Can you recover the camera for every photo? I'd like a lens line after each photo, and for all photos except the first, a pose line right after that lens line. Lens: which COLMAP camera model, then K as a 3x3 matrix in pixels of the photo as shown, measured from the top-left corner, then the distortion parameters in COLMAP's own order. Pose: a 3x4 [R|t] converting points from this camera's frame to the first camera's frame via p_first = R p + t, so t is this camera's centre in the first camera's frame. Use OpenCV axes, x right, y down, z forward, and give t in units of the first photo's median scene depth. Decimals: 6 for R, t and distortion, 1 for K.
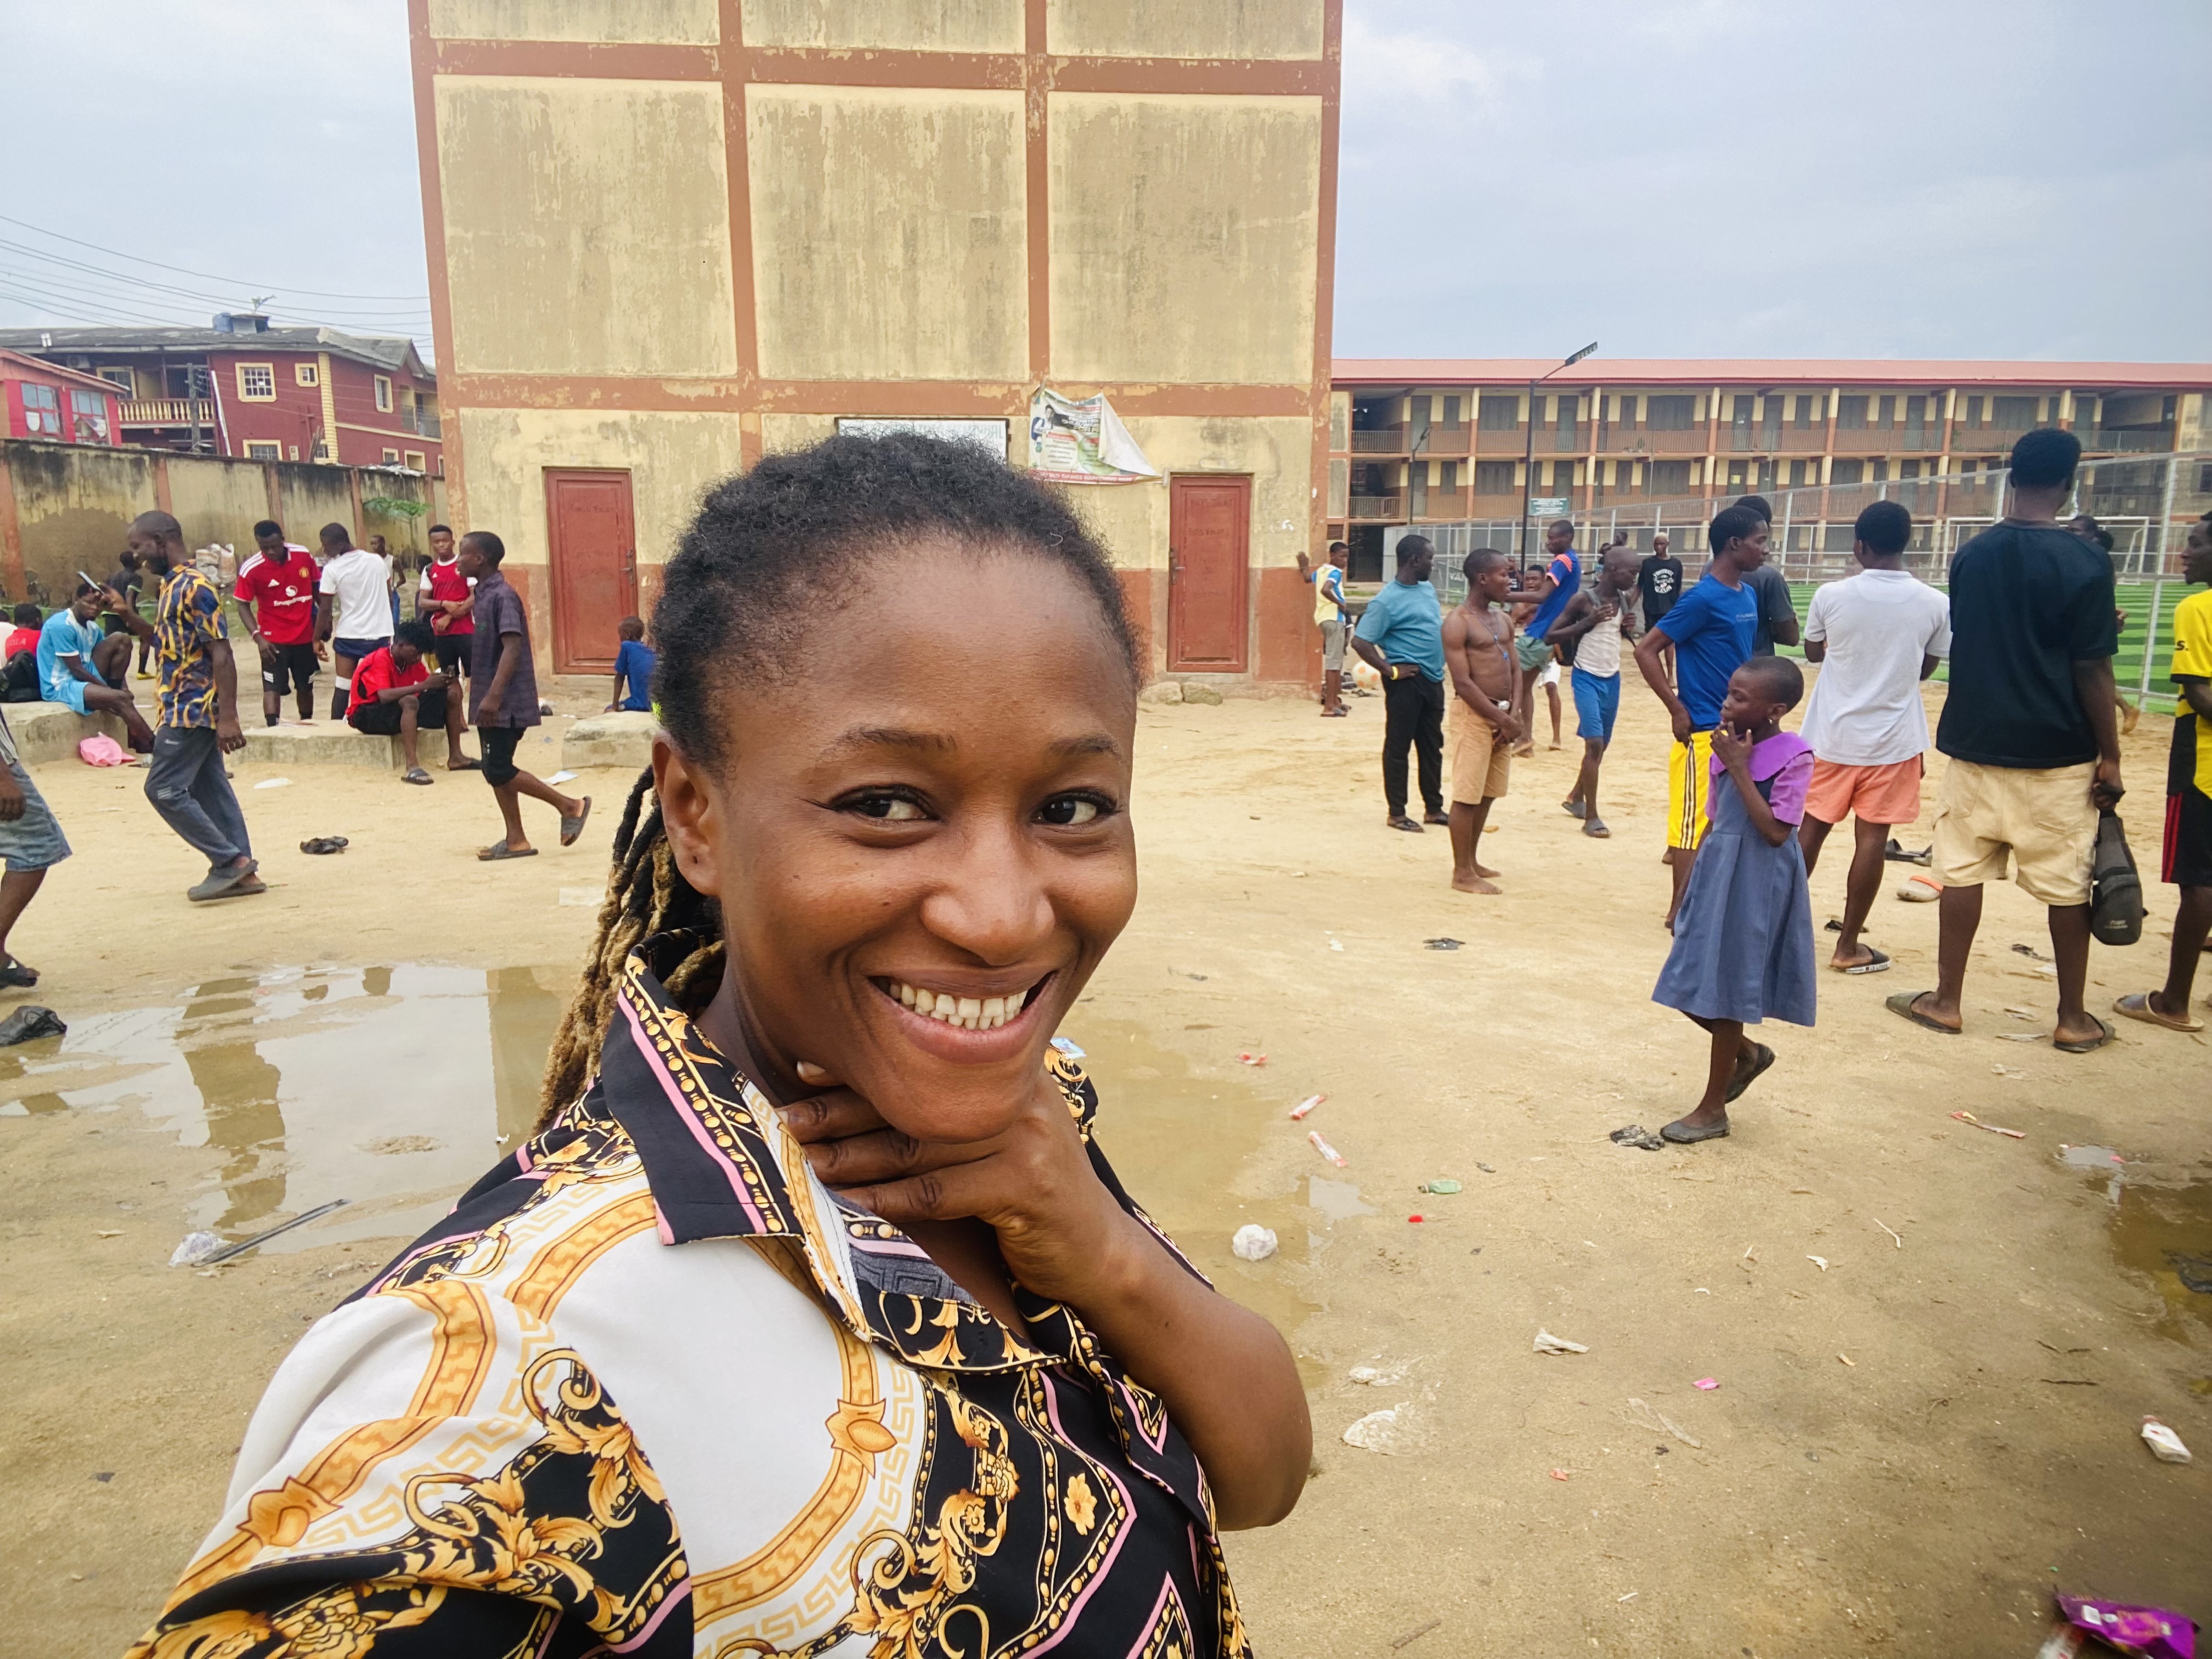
lens RADIAL K [[1491.7, 0, 1106.0], [0, 1491.7, 829.5], [0, 0, 1]] dist [0.090935, -0.104199]
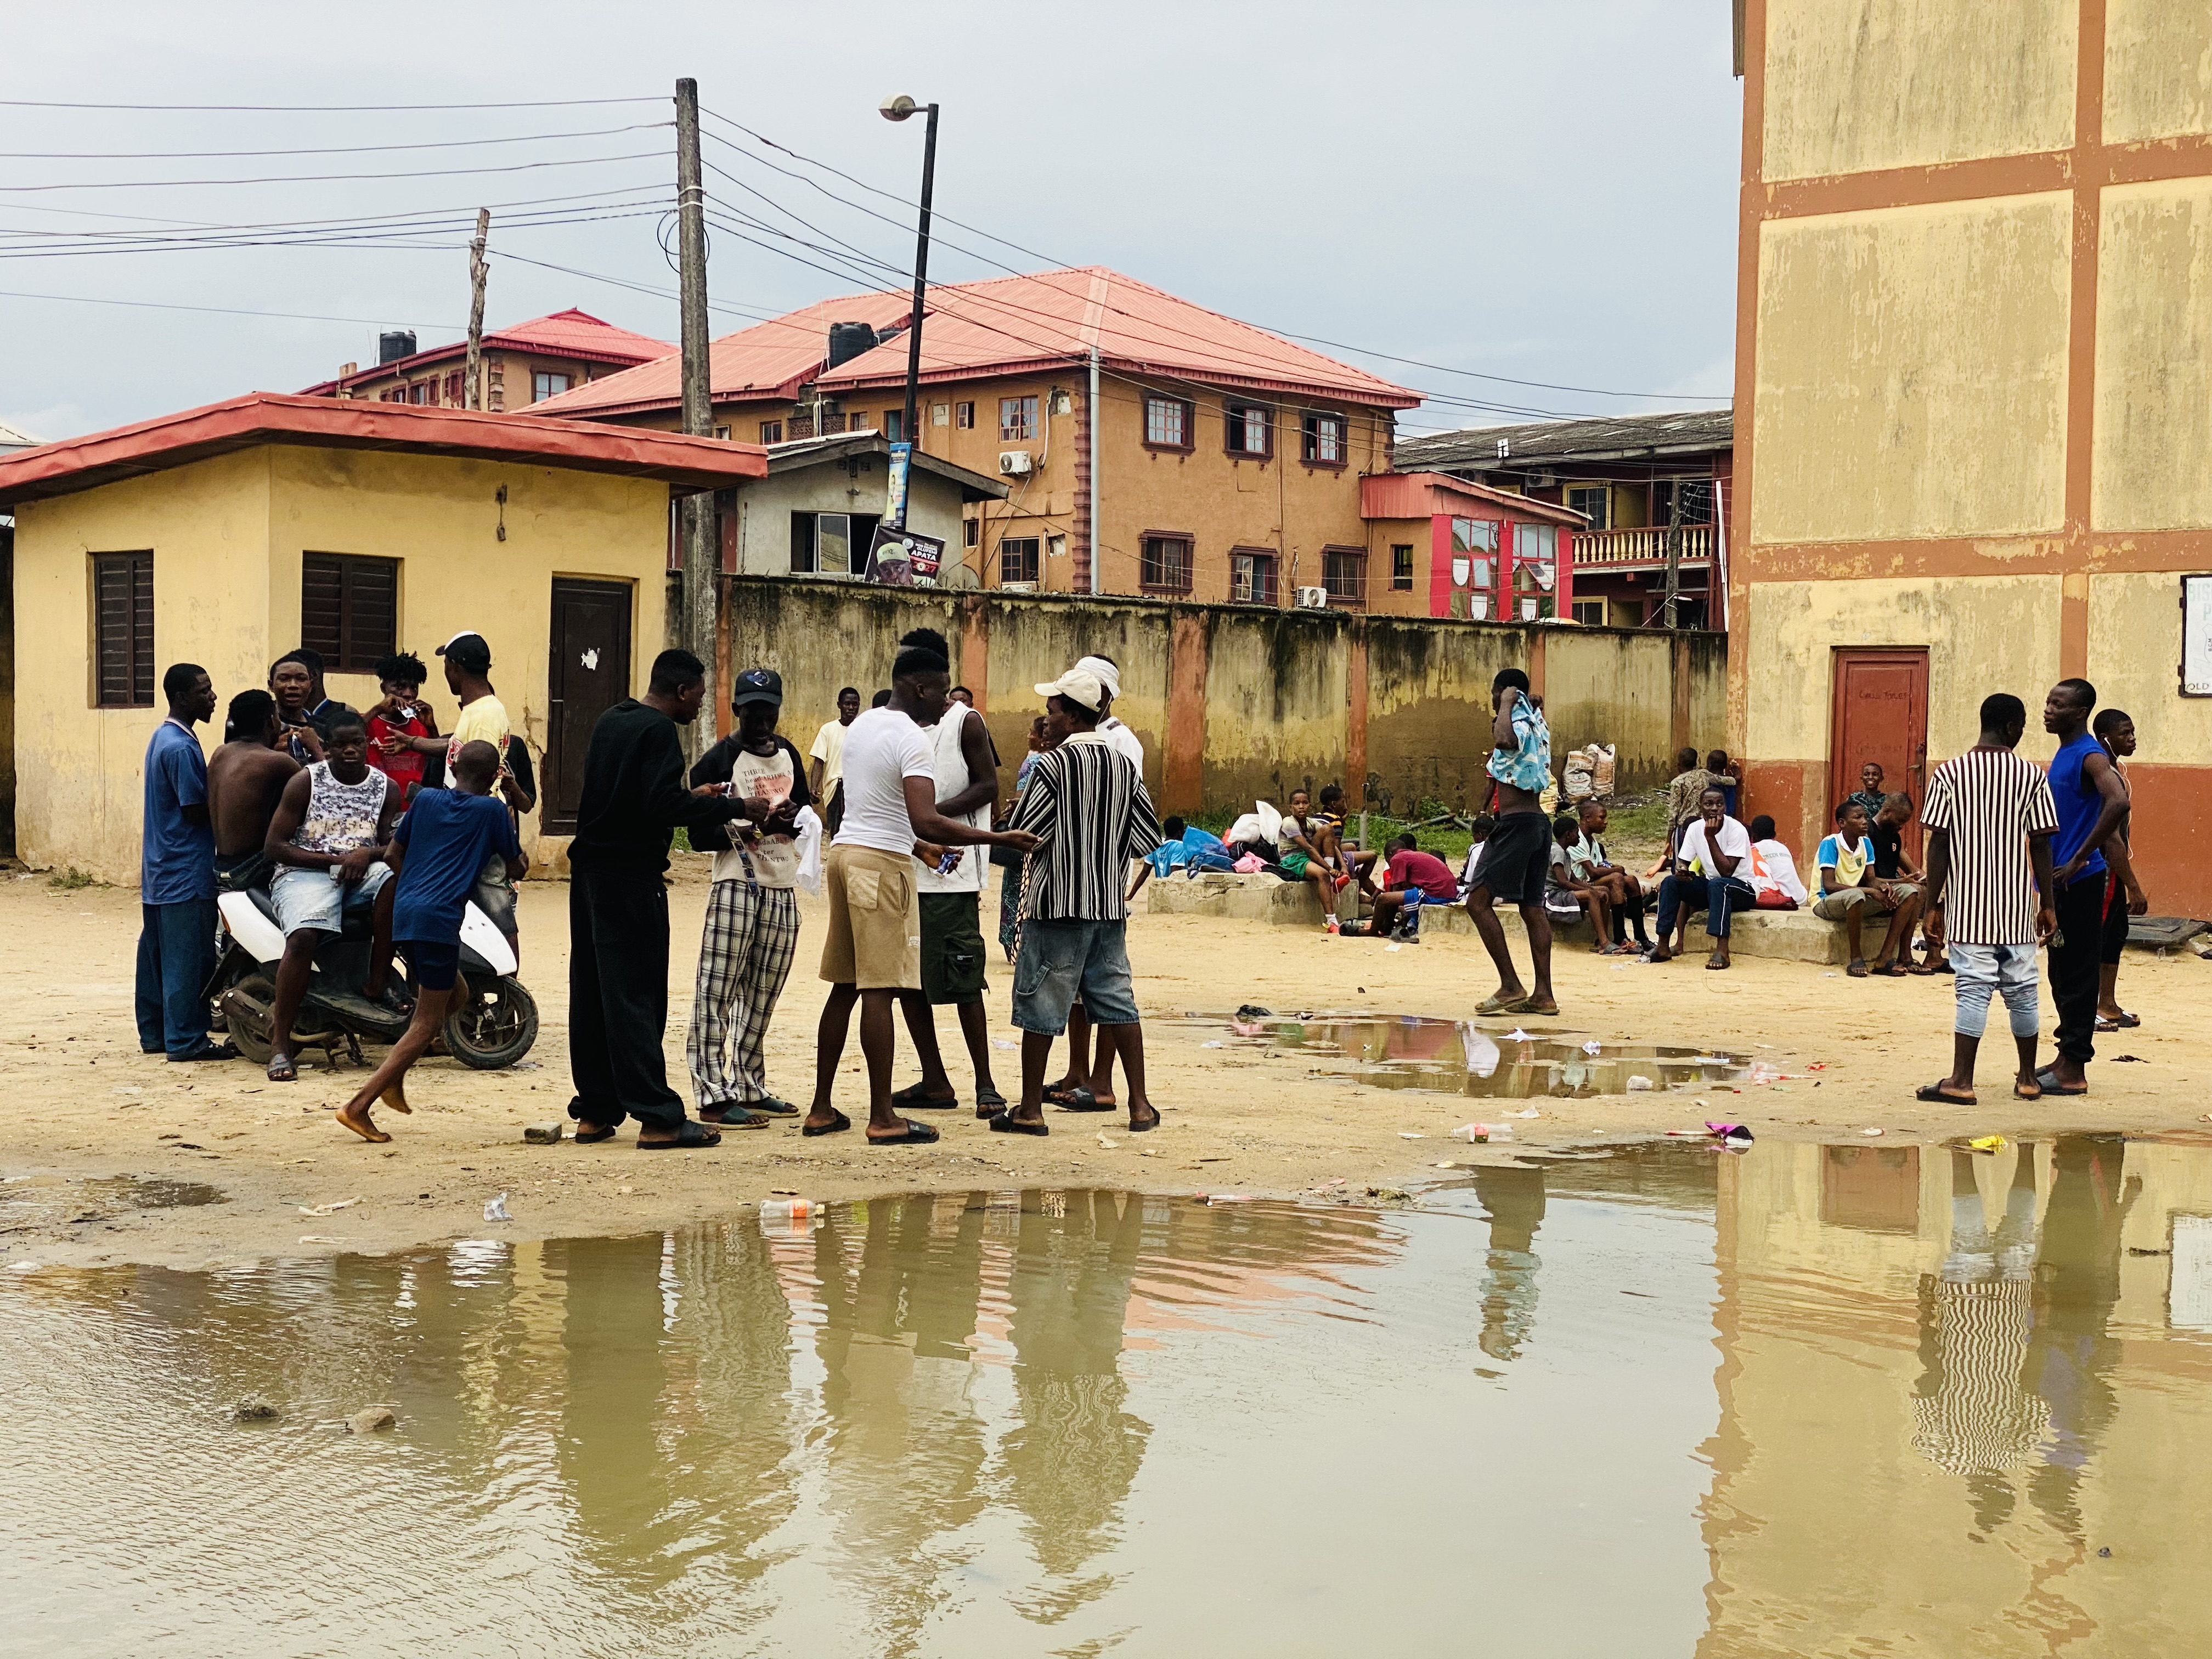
lens RADIAL K [[3378.8, 0, 1068.5], [0, 3378.8, 836.9], [0, 0, 1]] dist [0.239585, -0.655509]
pose [[0.738083, 0.025855, -0.674214, 0.582544], [-0.136189, 0.984406, -0.111340, 0.129897], [0.660822, 0.173999, 0.730095, -0.630979]]
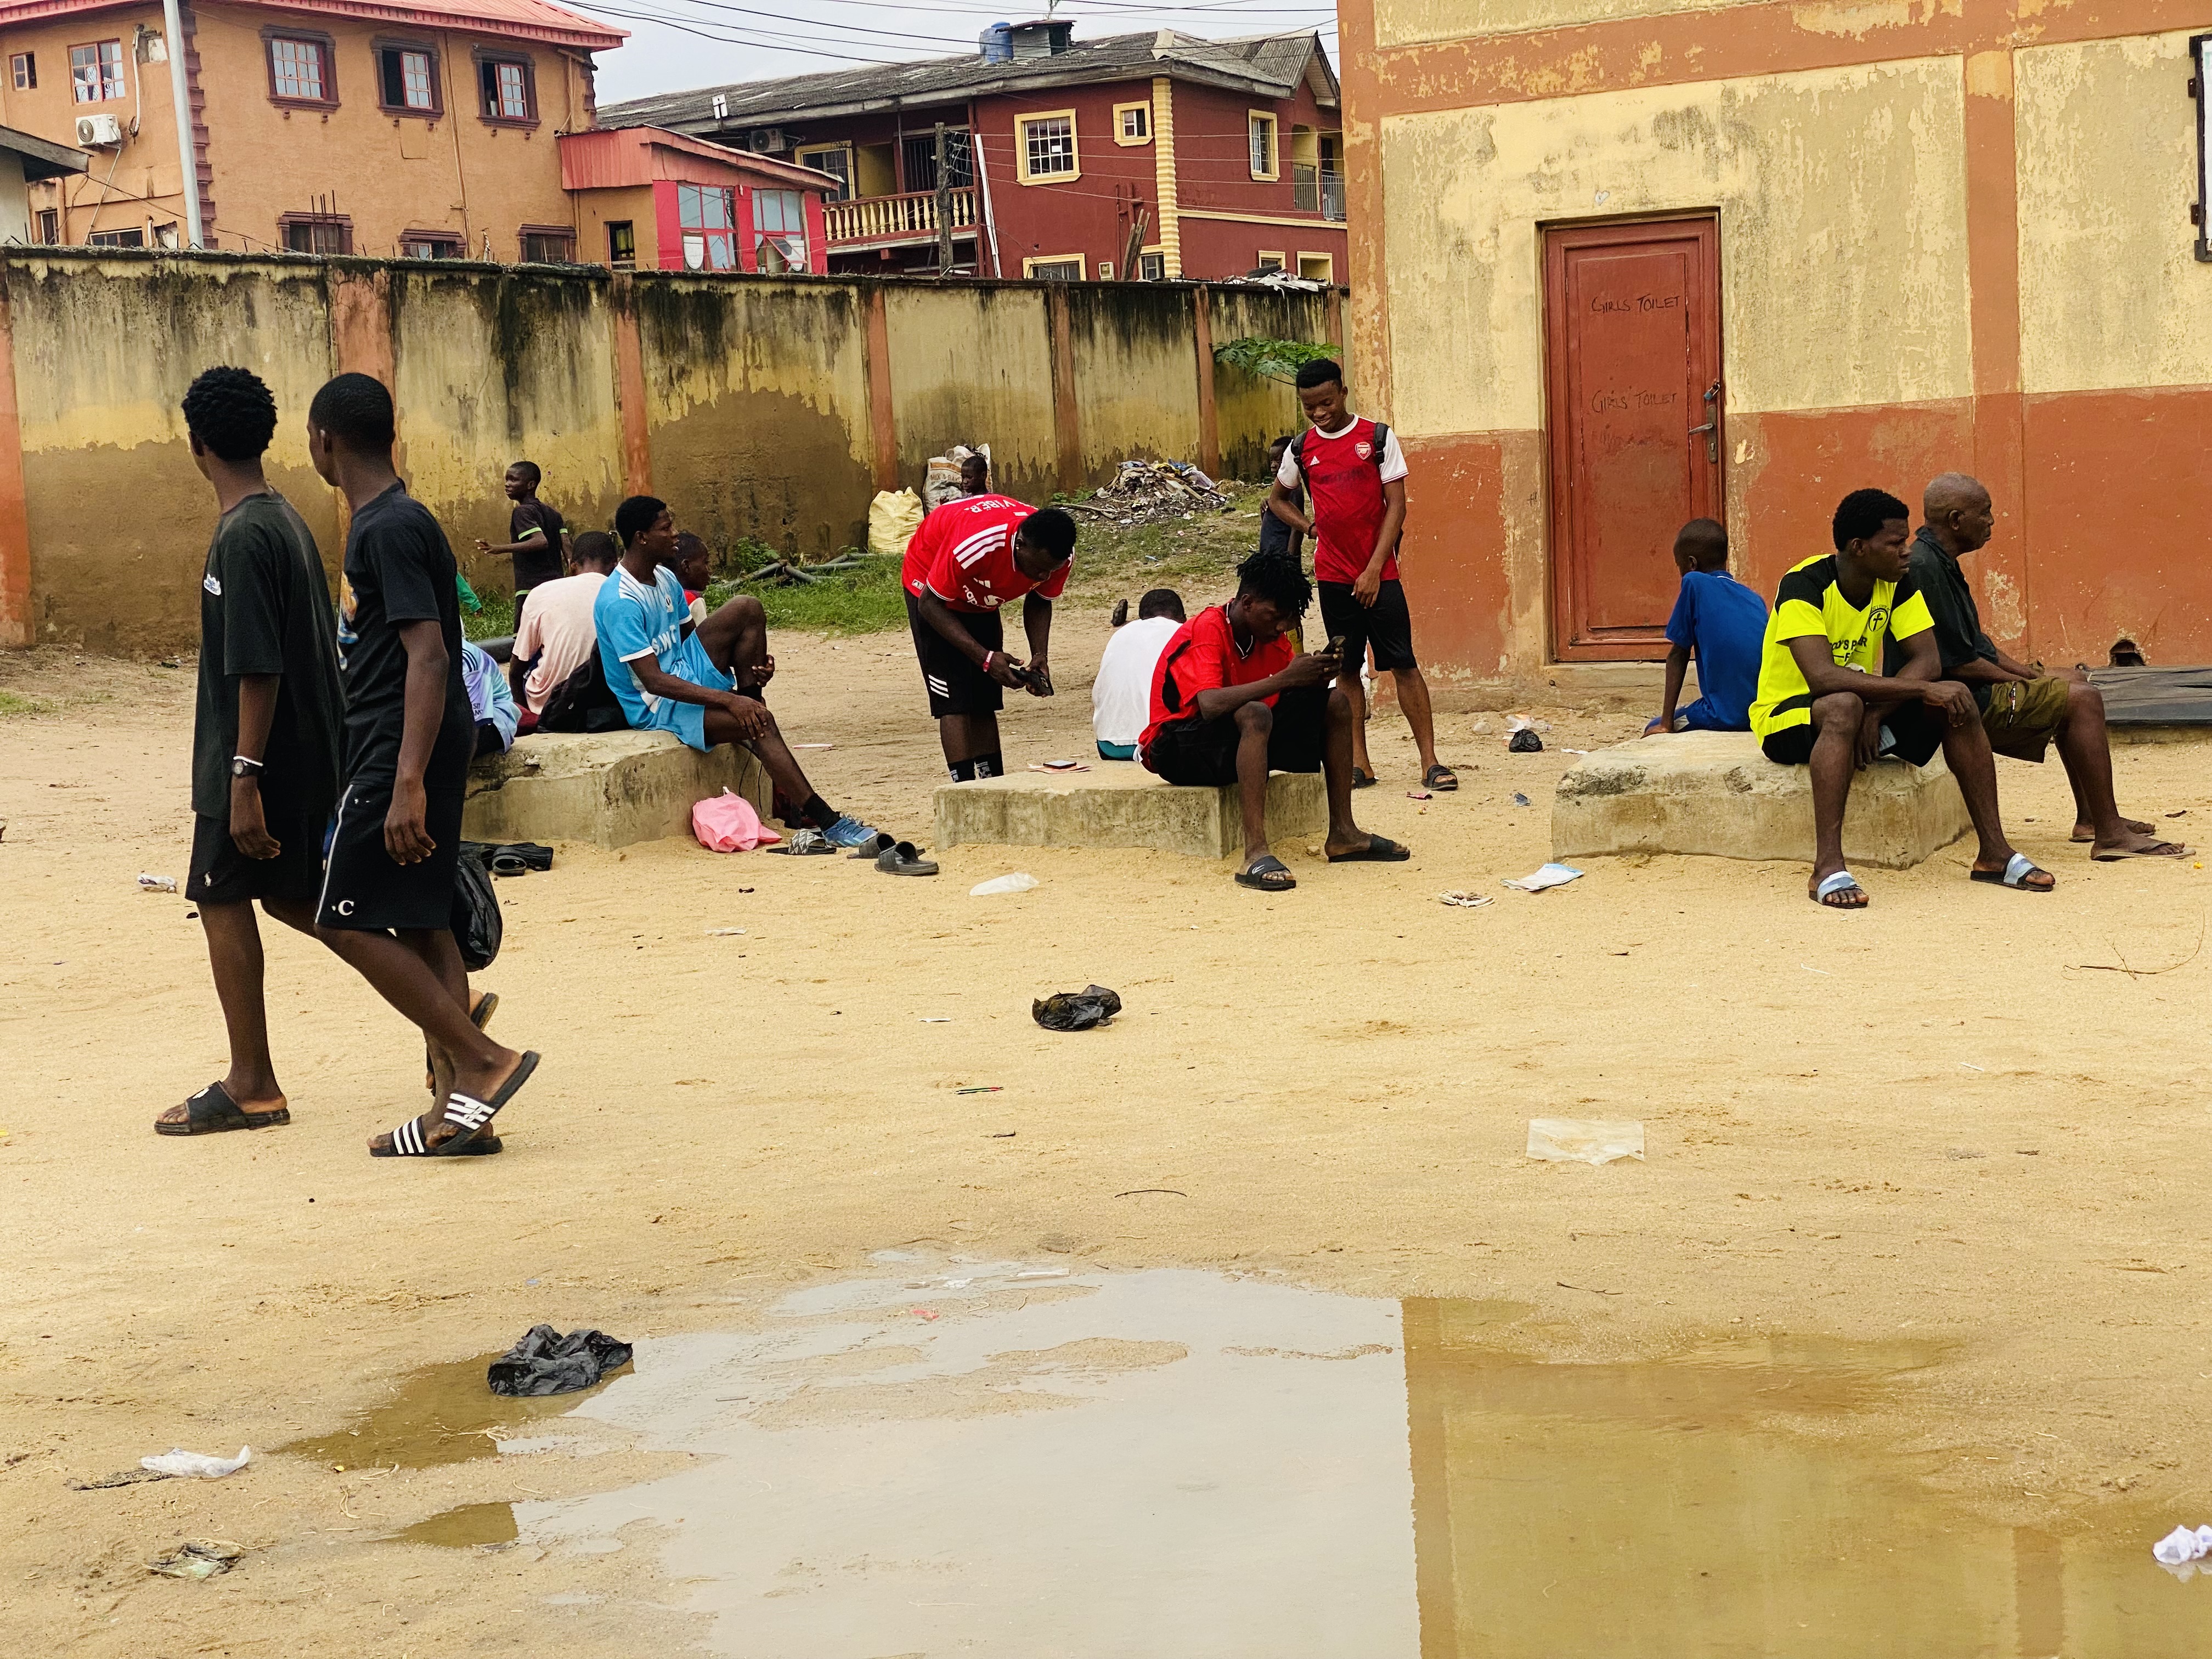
lens RADIAL K [[3261.0, 0, 1106.0], [0, 3261.0, 829.5], [0, 0, 1]] dist [0.166088, -0.426791]
pose [[0.882943, -0.000535, -0.469480, -0.012583], [-0.026271, 0.998376, -0.050545, 0.002960], [0.468745, 0.056962, 0.881495, 0.049403]]
